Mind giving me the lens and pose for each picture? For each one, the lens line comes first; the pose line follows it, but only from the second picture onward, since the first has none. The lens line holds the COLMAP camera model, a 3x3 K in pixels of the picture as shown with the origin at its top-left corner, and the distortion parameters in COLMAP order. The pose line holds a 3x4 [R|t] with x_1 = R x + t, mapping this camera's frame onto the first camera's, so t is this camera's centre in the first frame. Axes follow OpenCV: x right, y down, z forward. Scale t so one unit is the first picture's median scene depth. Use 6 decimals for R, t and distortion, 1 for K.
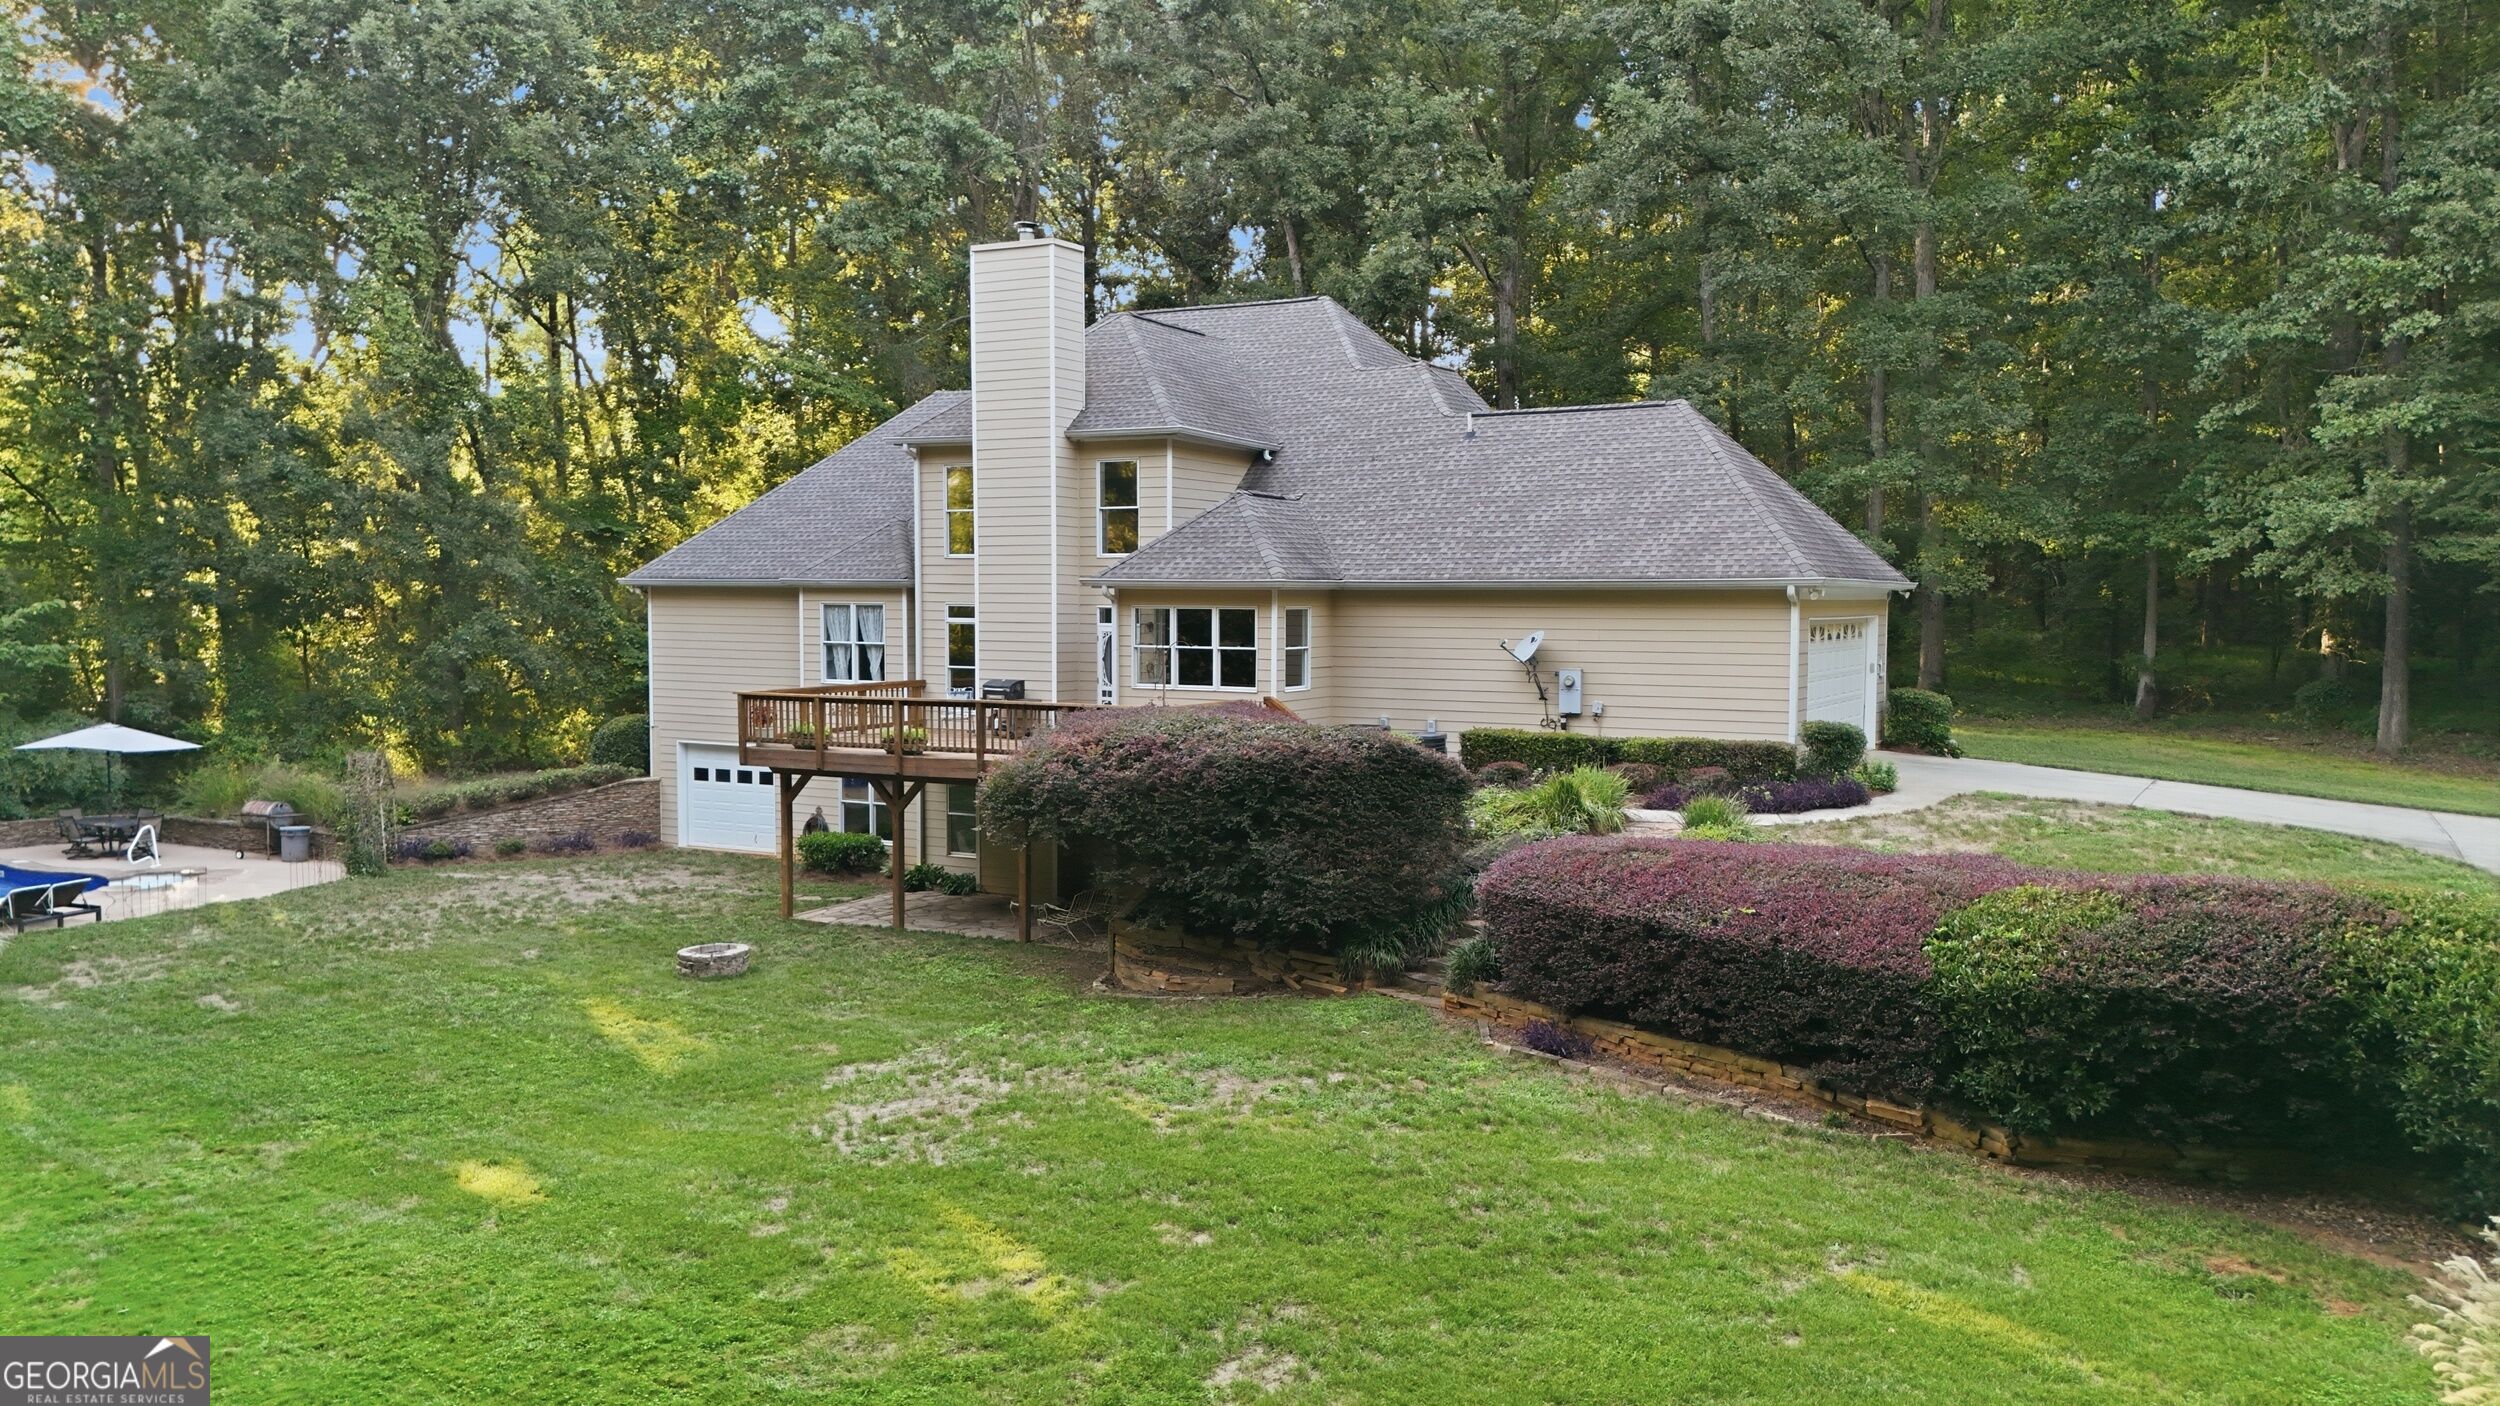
lens RADIAL K [[1721.2, 0, 1250.0], [0, 1721.2, 703.0], [0, 0, 1]] dist [0.070147, -0.047345]
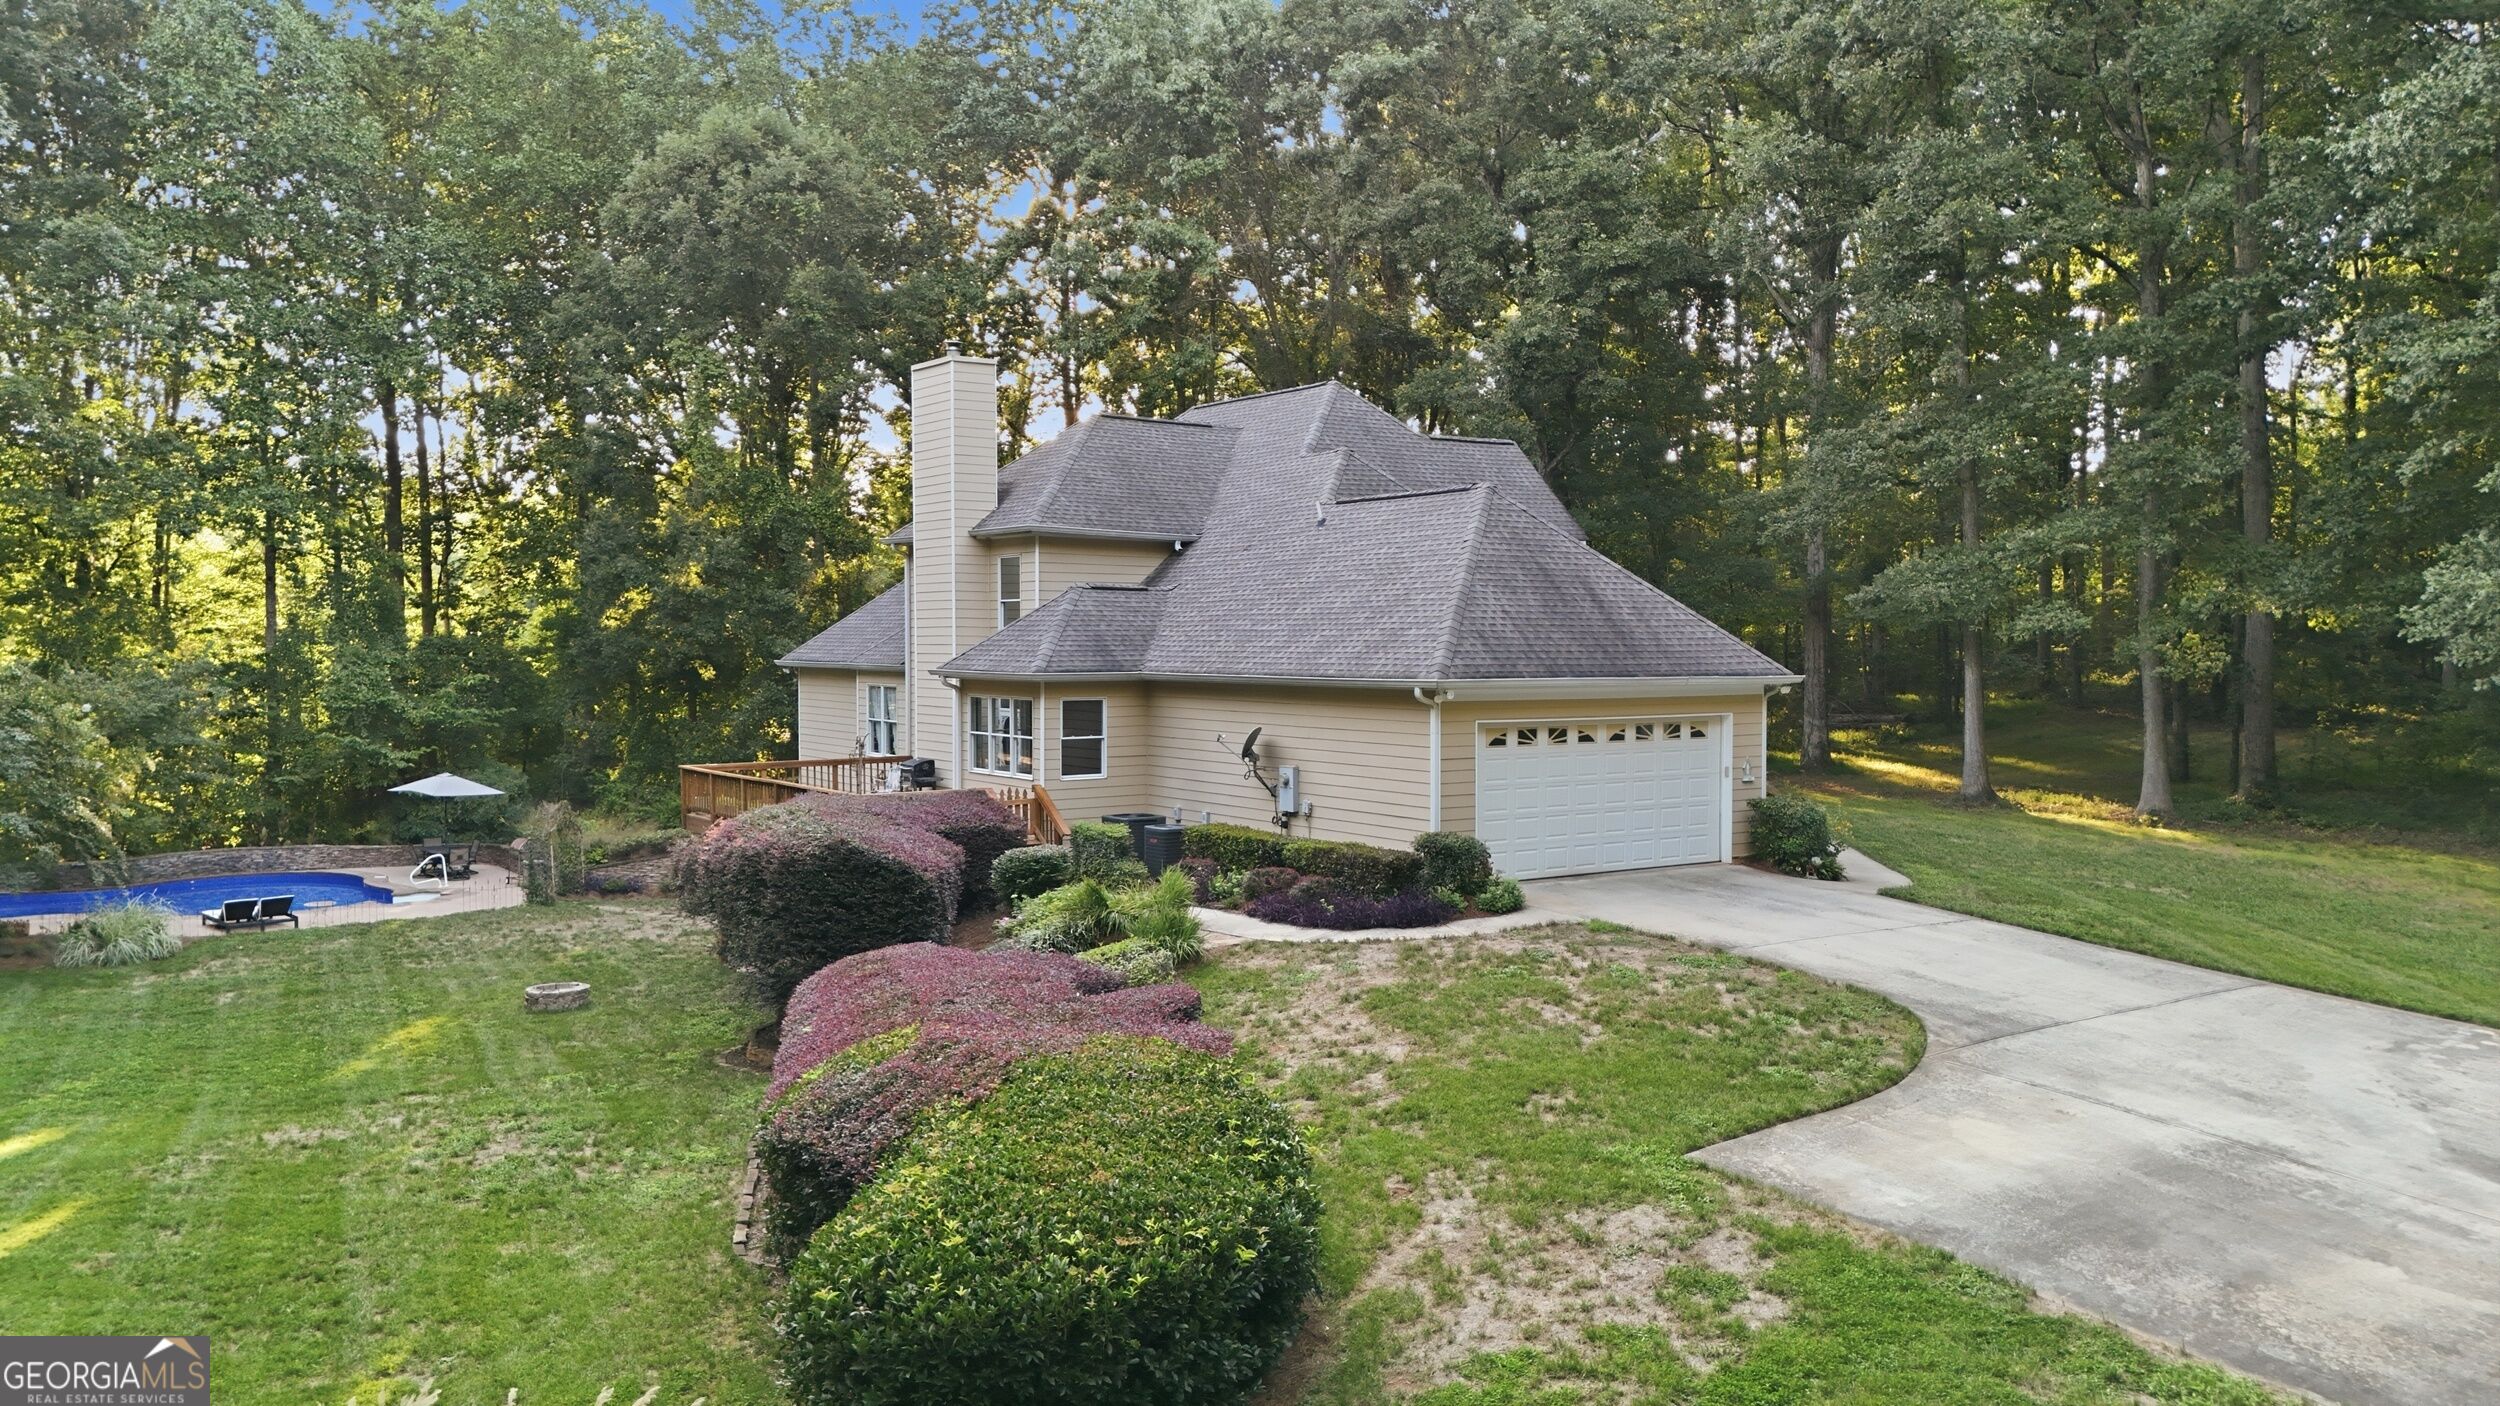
lens RADIAL K [[1721.2, 0, 1250.0], [0, 1721.2, 703.0], [0, 0, 1]] dist [0.070147, -0.047345]
pose [[0.919643, 0.011619, -0.392583, 0.492305], [-0.022532, 0.999477, -0.023203, -0.029225], [0.392108, 0.030184, 0.919424, 0.081032]]
